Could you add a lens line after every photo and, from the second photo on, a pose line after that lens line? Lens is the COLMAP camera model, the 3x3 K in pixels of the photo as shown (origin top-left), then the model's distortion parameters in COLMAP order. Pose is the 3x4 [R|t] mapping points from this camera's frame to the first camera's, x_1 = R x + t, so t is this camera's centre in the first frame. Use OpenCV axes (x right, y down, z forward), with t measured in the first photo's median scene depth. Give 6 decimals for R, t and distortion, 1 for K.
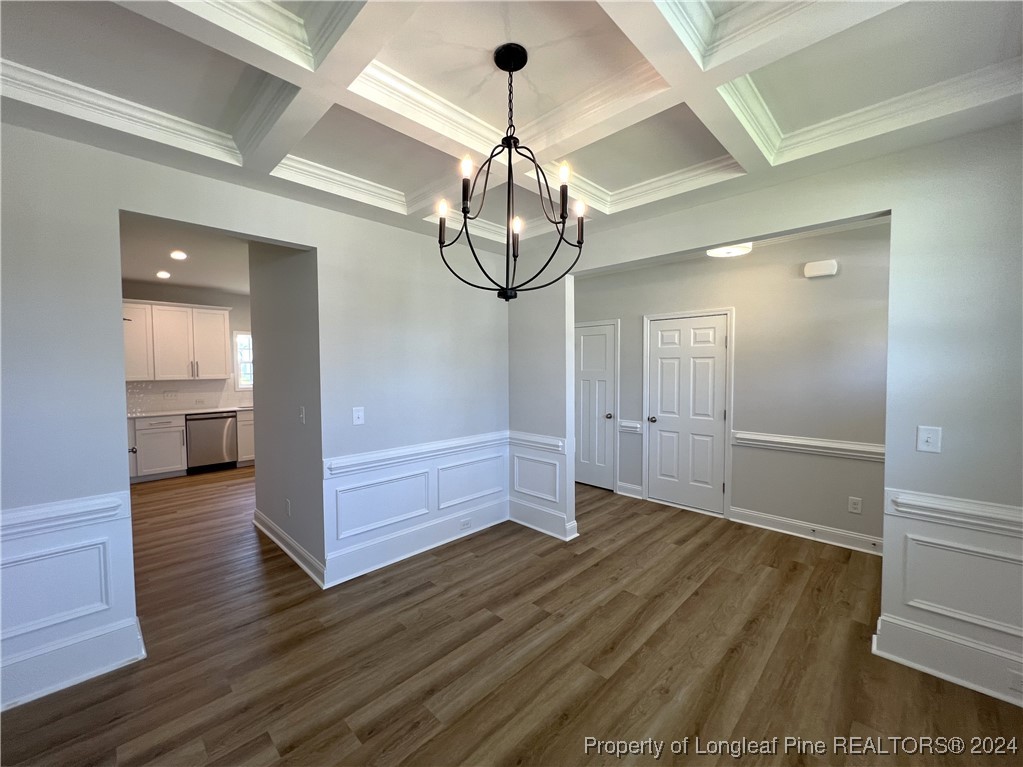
lens RADIAL K [[412.3, 0, 510.9], [0, 412.3, 383.5], [0, 0, 1]] dist [-0.001460, 0.000524]
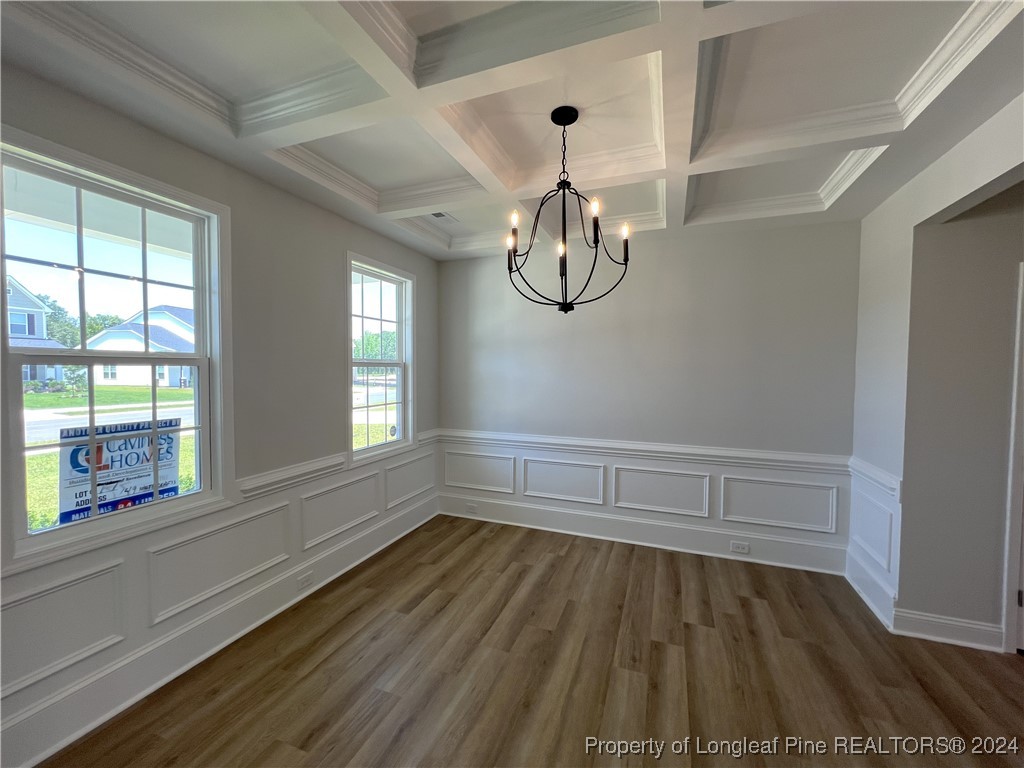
lens RADIAL K [[409.9, 0, 511.4], [0, 409.9, 383.9], [0, 0, 1]] dist [-0.001939, 0.000487]
pose [[-0.918787, 0.012606, -0.394552, 0.865098], [-0.019570, 0.996807, 0.077419, -0.115286], [0.394268, 0.078853, -0.915606, 2.870751]]
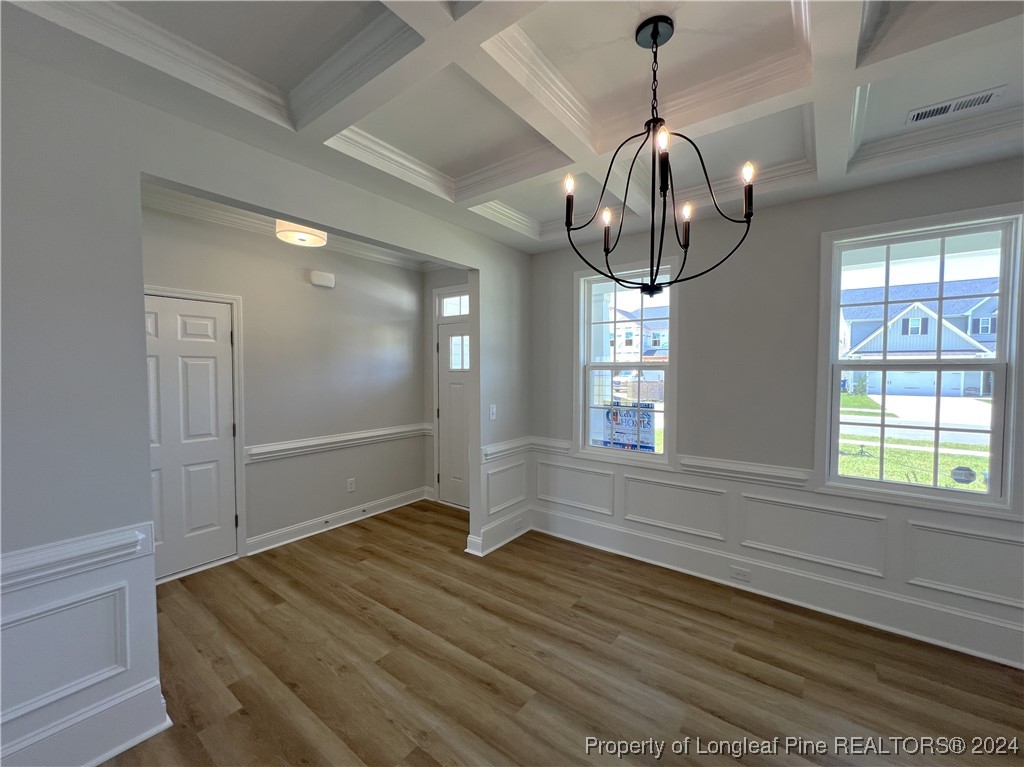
lens RADIAL K [[412.1, 0, 512.0], [0, 412.1, 383.5], [0, 0, 1]] dist [0.000968, 0.000355]
pose [[-0.128935, -0.028604, 0.991240, -1.201690], [0.039135, 0.998658, 0.033909, -0.070414], [-0.990881, 0.043164, -0.127642, 1.980744]]
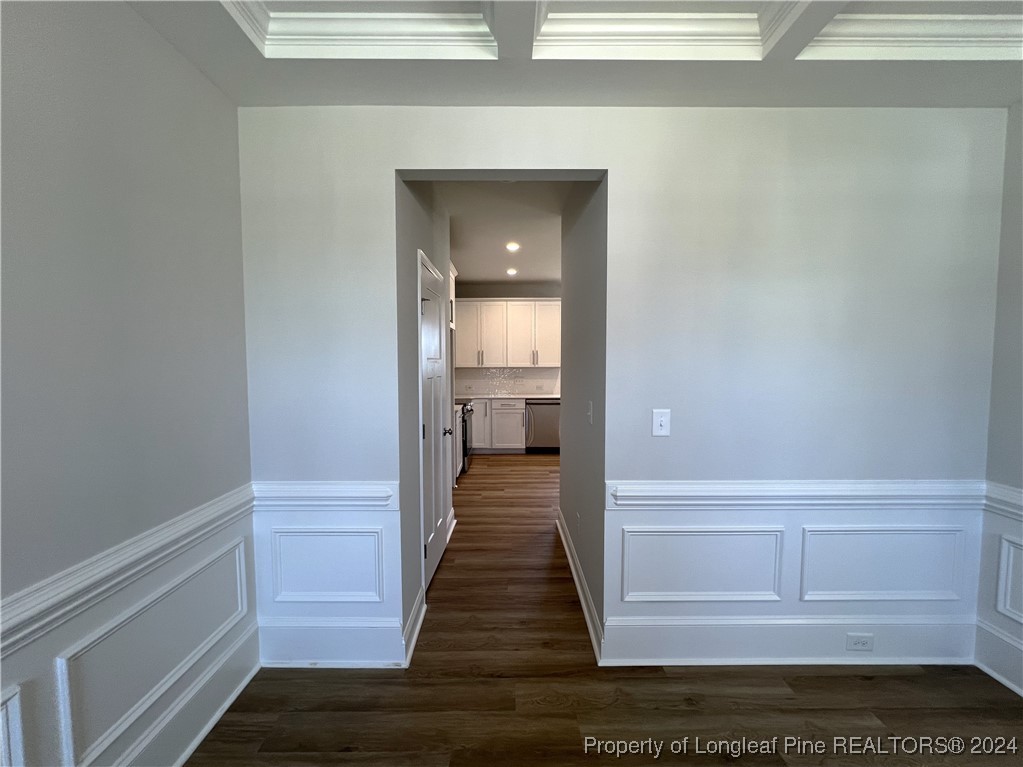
lens RADIAL K [[412.3, 0, 510.9], [0, 412.3, 383.5], [0, 0, 1]] dist [-0.001460, 0.000524]
pose [[0.705293, 0.043079, -0.707606, -0.050139], [-0.030946, 0.999071, 0.029979, 0.003428], [0.708240, 0.000754, 0.705971, 0.231564]]
